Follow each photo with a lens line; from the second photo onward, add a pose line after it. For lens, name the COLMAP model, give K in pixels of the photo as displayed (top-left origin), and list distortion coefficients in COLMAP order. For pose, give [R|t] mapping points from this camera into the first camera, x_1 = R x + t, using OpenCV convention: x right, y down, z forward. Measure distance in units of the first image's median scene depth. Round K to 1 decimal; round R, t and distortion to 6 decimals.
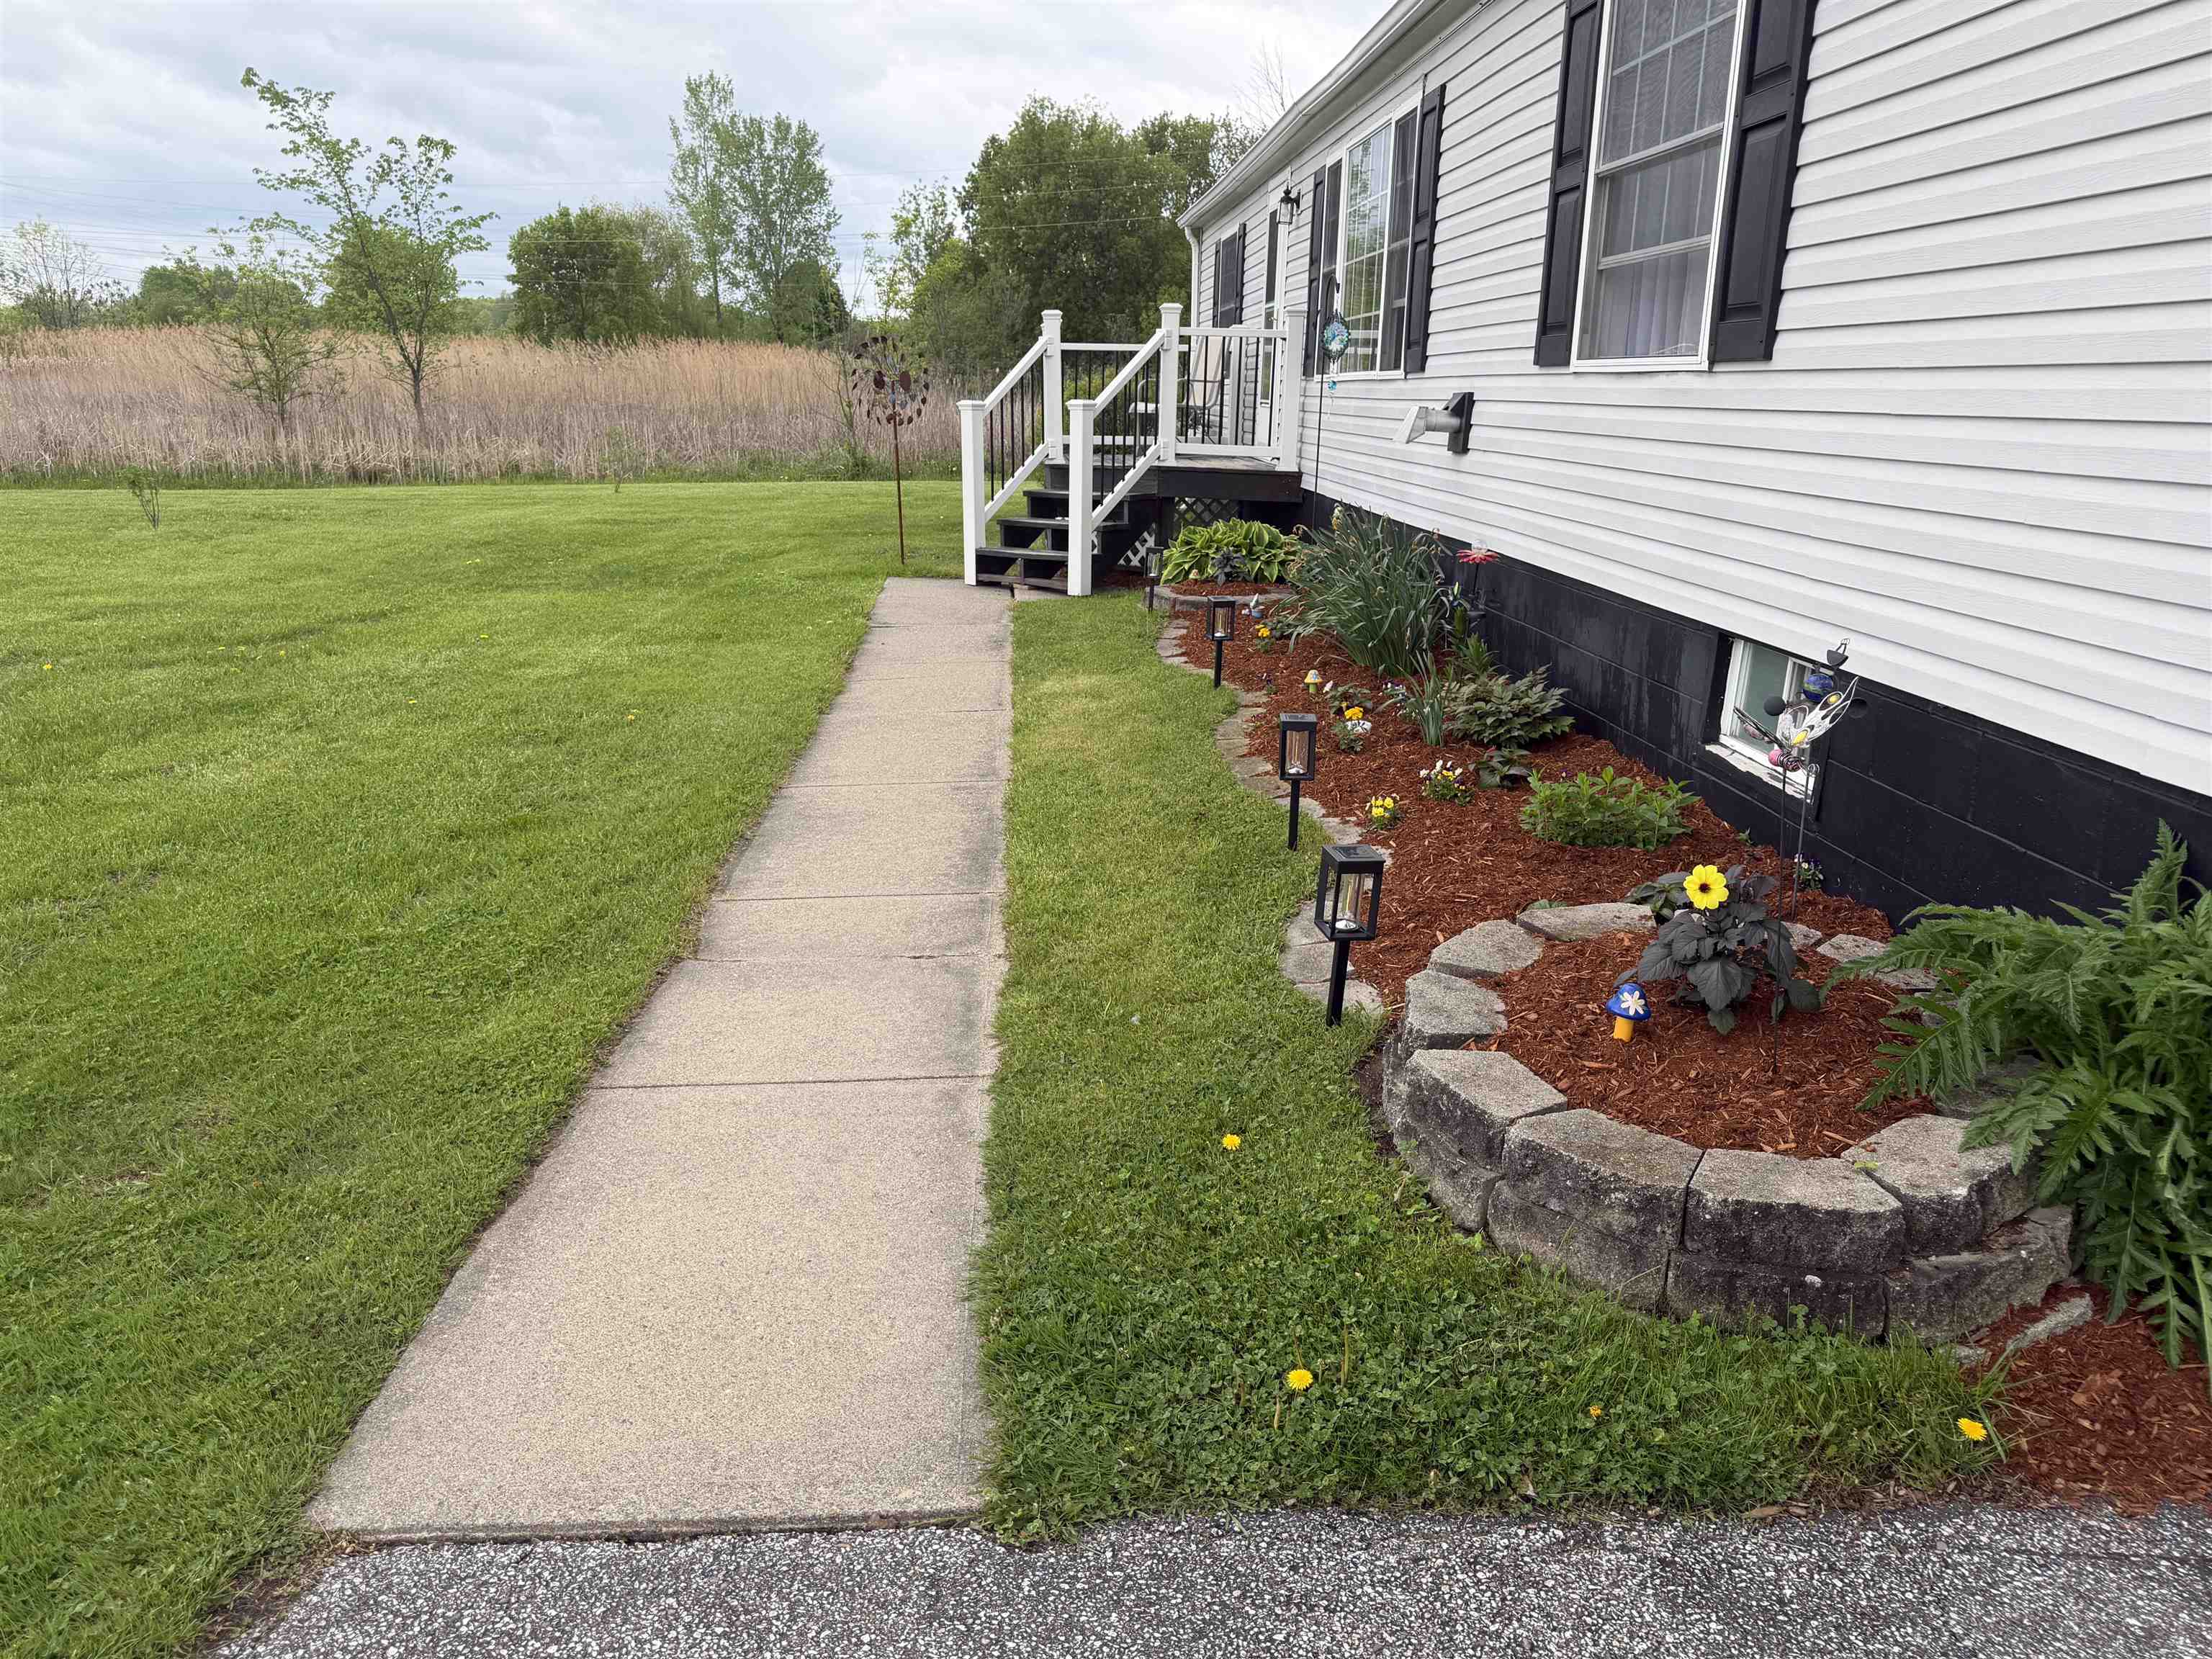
lens RADIAL K [[1571.2, 0, 1103.3], [0, 1571.2, 832.5], [0, 0, 1]] dist [0.012137, -0.004076]
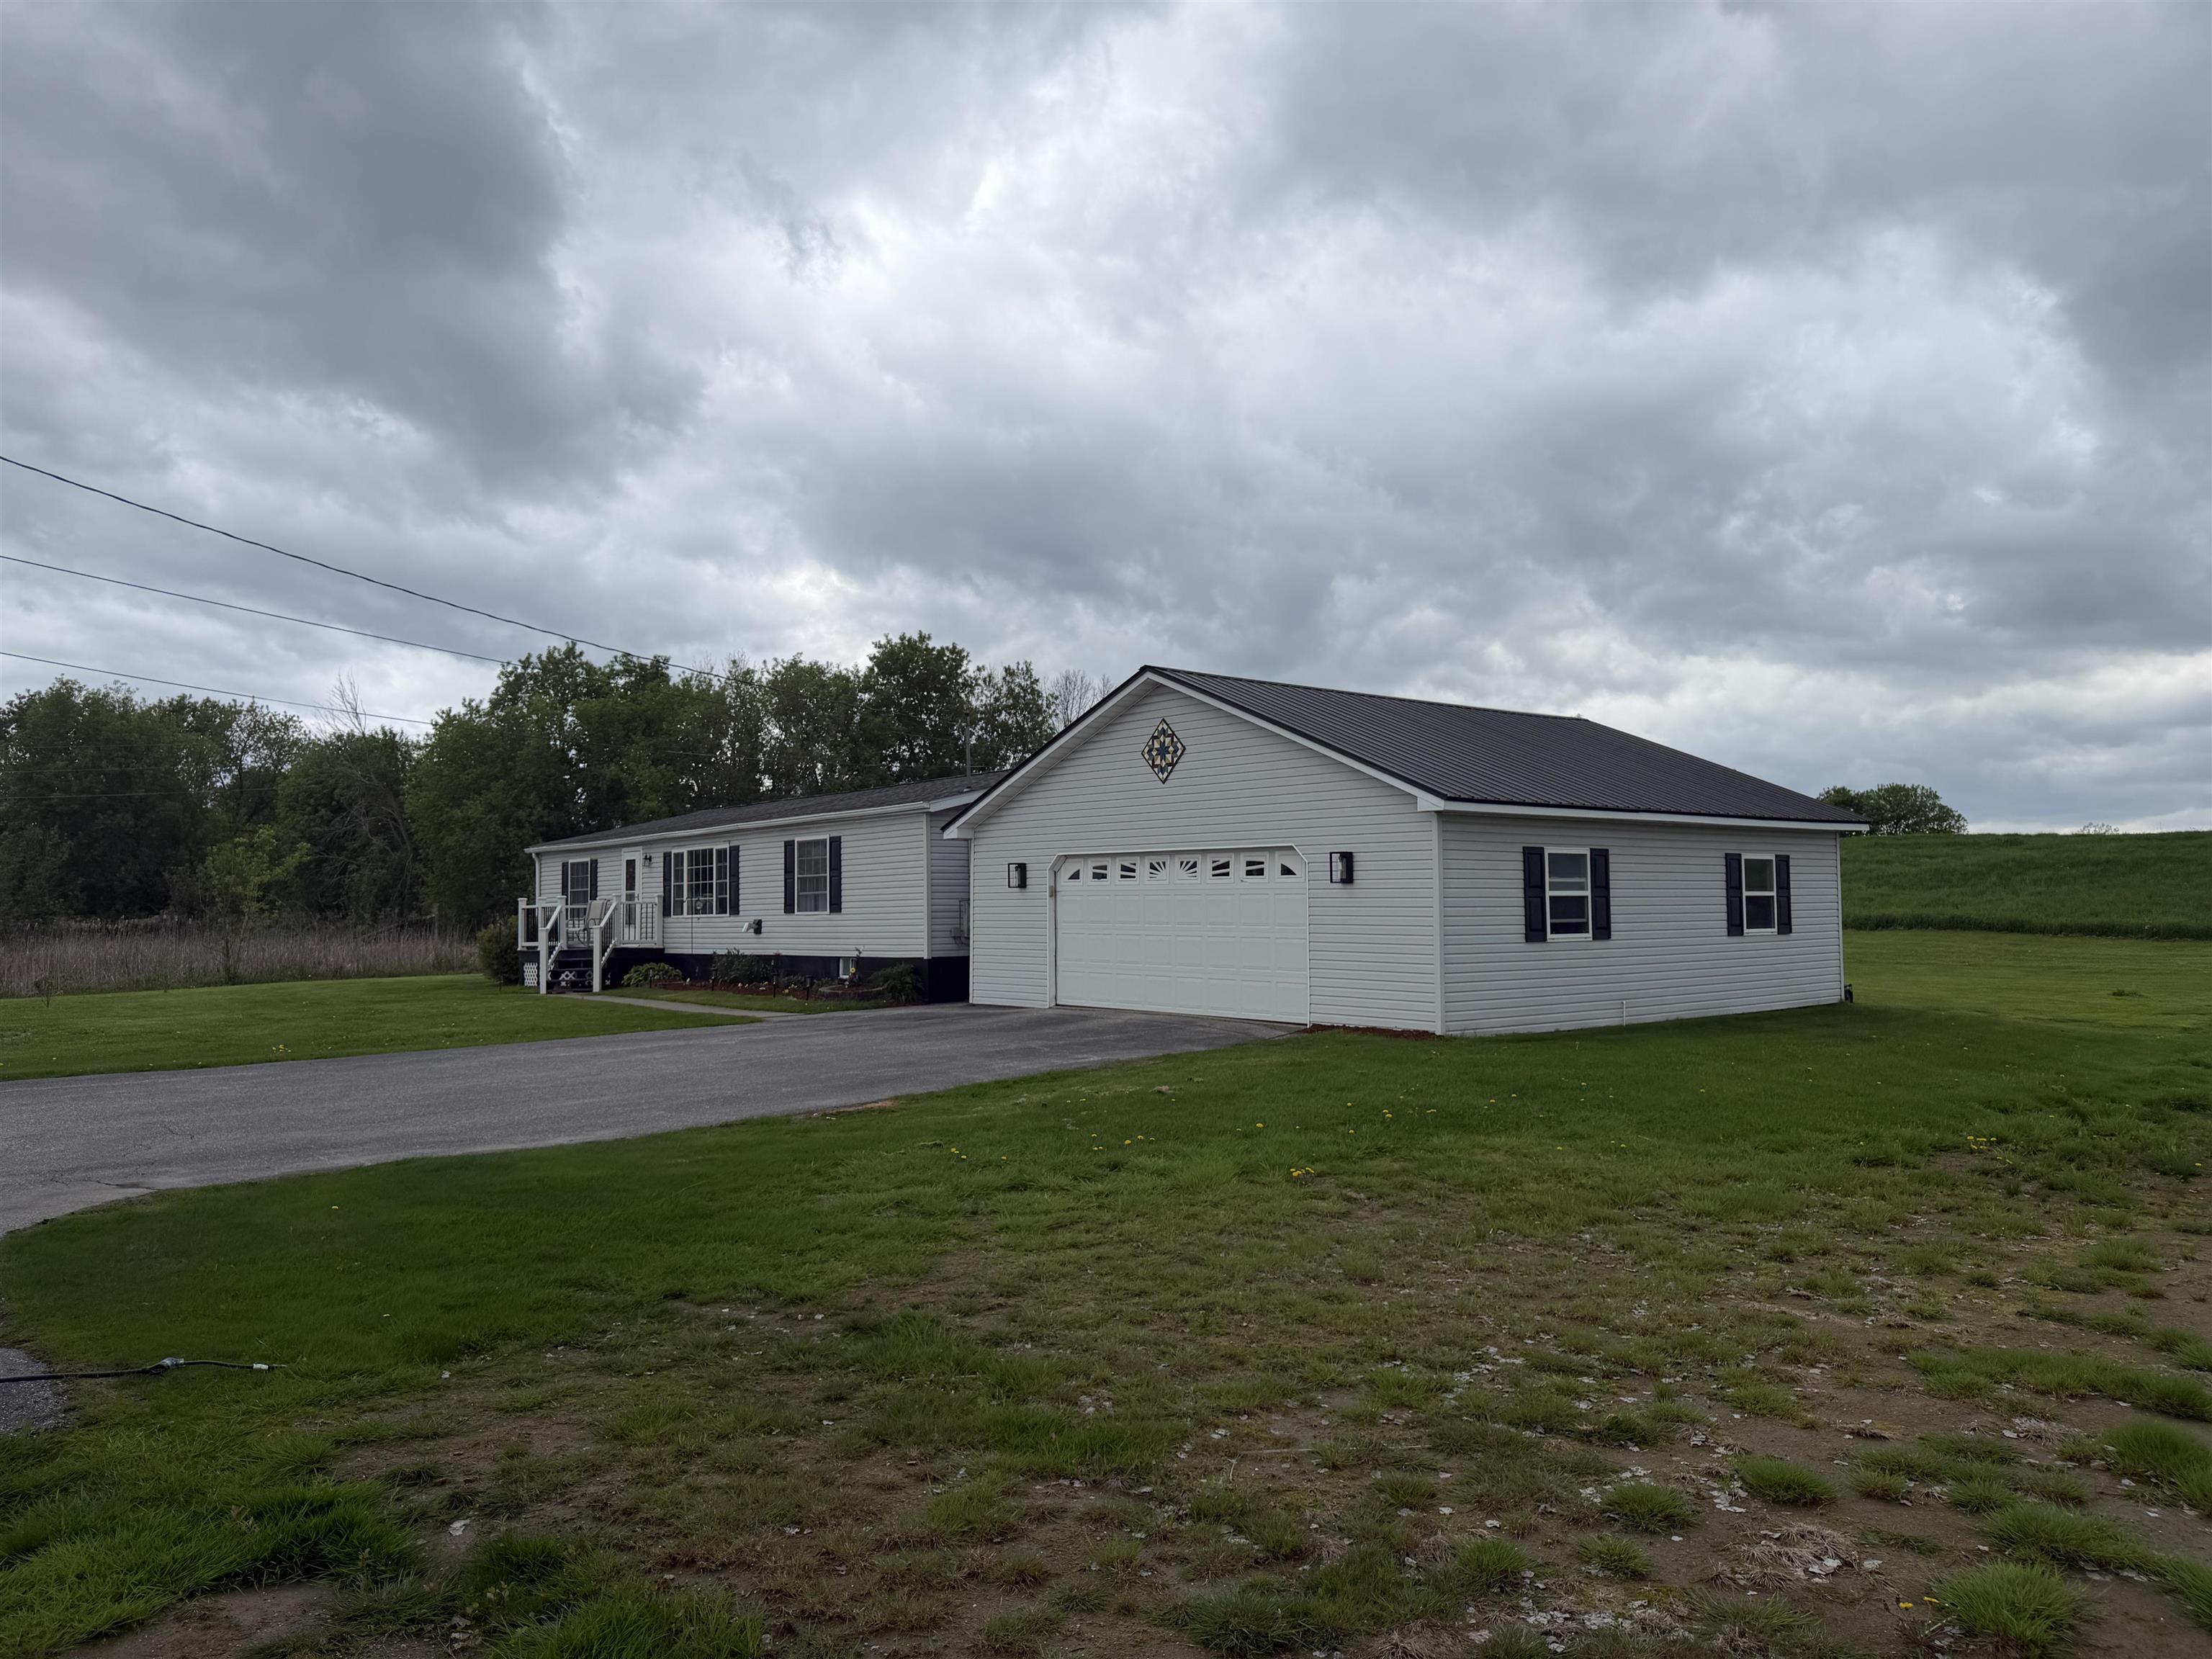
lens RADIAL K [[1571.2, 0, 1105.3], [0, 1571.2, 824.8], [0, 0, 1]] dist [0.012137, -0.004076]
pose [[0.806663, 0.010675, 0.590916, -1.780017], [0.186152, 0.944357, -0.271176, 0.942755], [-0.560930, 0.328748, 0.759791, -3.329995]]
